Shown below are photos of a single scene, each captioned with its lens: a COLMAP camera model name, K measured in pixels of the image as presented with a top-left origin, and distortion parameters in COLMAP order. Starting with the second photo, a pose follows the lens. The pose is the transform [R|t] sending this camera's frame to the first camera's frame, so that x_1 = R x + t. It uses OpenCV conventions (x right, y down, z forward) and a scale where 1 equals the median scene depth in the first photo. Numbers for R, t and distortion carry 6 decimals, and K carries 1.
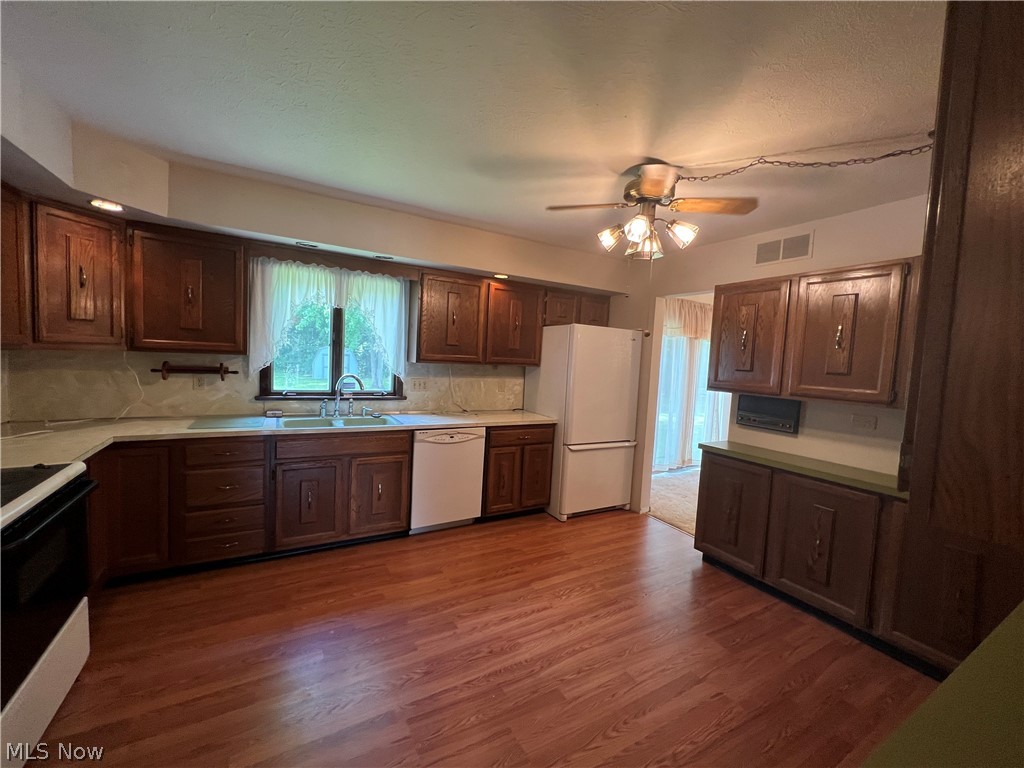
lens RADIAL K [[408.6, 0, 513.3], [0, 408.6, 384.6], [0, 0, 1]] dist [-0.004526, 0.000528]
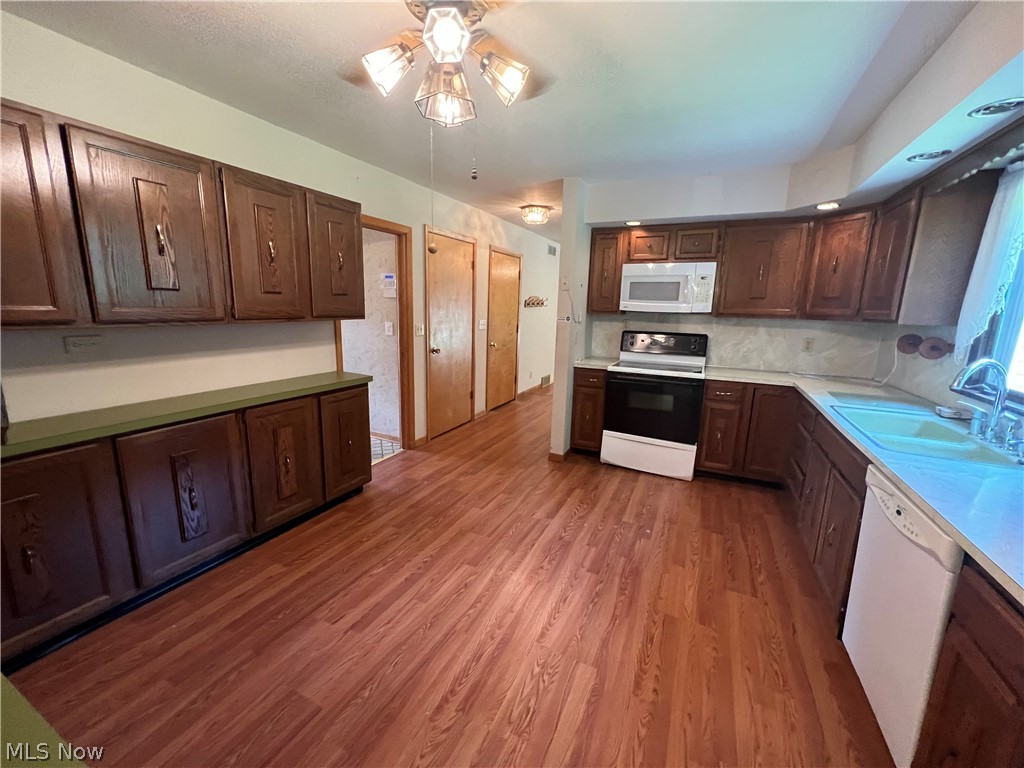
lens RADIAL K [[408.6, 0, 512.7], [0, 408.6, 380.8], [0, 0, 1]] dist [-0.004526, 0.000528]
pose [[-0.819320, 0.031154, -0.572489, 0.444102], [-0.108643, 0.971995, 0.208379, -0.047983], [0.562948, 0.232926, -0.792991, 1.201332]]
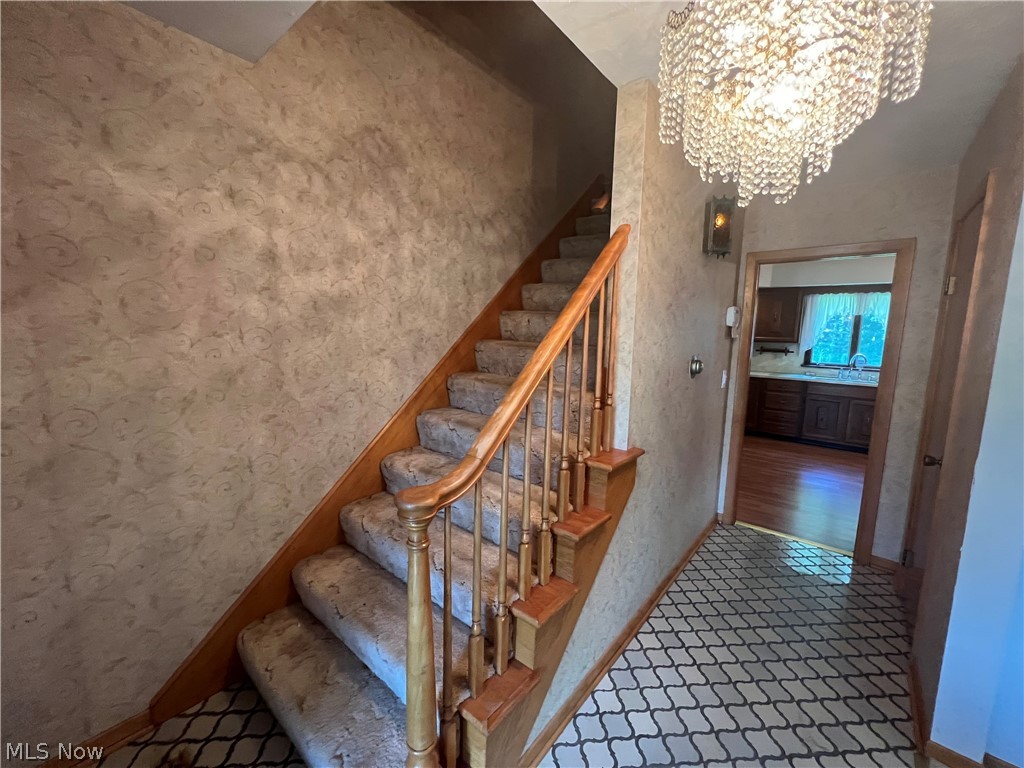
lens RADIAL K [[408.6, 0, 513.3], [0, 408.6, 384.4], [0, 0, 1]] dist [-0.004526, 0.000528]
pose [[0.348448, 0.084169, -0.933541, 0.748819], [-0.065176, 0.995725, 0.065449, 0.088874], [0.935059, 0.038039, 0.352445, -1.015812]]
